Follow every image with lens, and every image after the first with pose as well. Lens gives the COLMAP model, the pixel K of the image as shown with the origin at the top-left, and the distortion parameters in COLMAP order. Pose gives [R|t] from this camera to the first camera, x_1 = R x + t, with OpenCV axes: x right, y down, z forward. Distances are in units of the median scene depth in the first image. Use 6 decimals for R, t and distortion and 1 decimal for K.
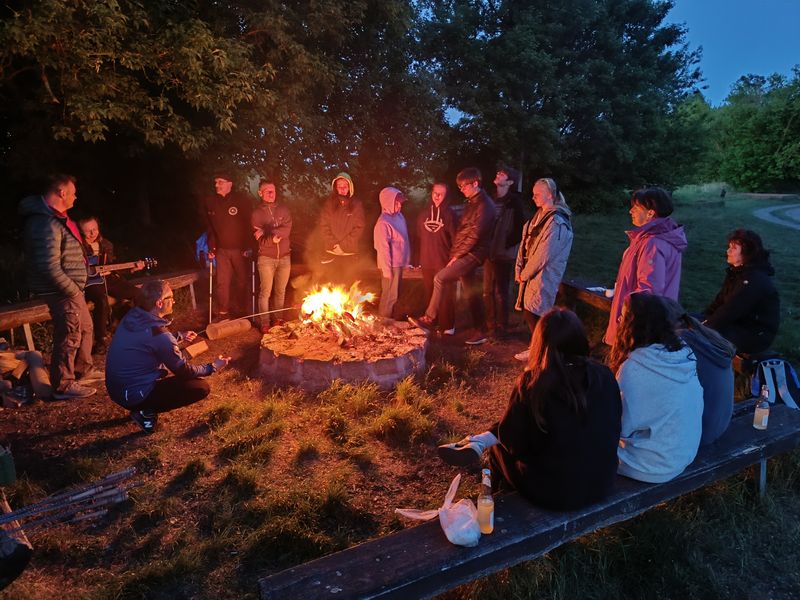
lens RADIAL K [[560.6, 0, 400.0], [0, 560.6, 300.0], [0, 0, 1]] dist [0.063390, -0.059570]
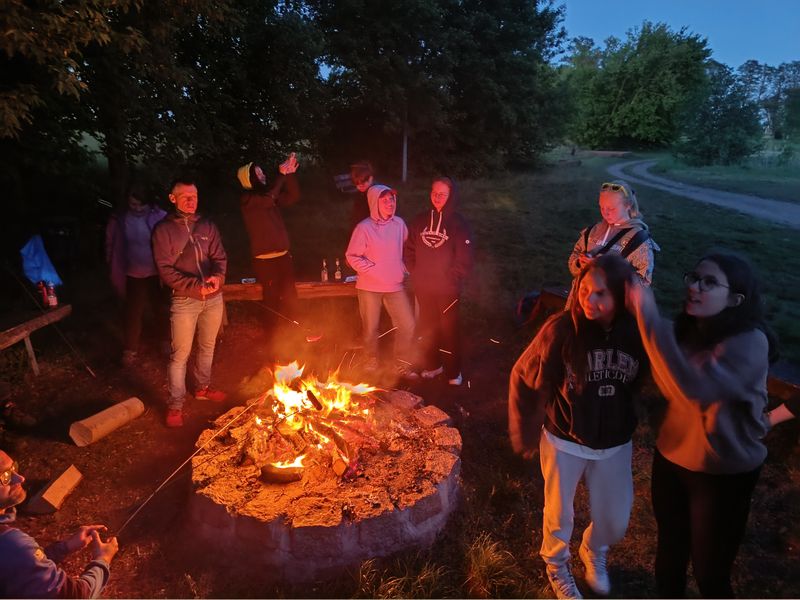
lens RADIAL K [[557.1, 0, 405.6], [0, 557.1, 302.2], [0, 0, 1]] dist [0.042555, -0.035485]
pose [[0.964369, -0.078376, 0.252686, -0.105655], [0.057701, 0.994427, 0.088233, -0.090720], [-0.258193, -0.070509, 0.963517, 0.255708]]
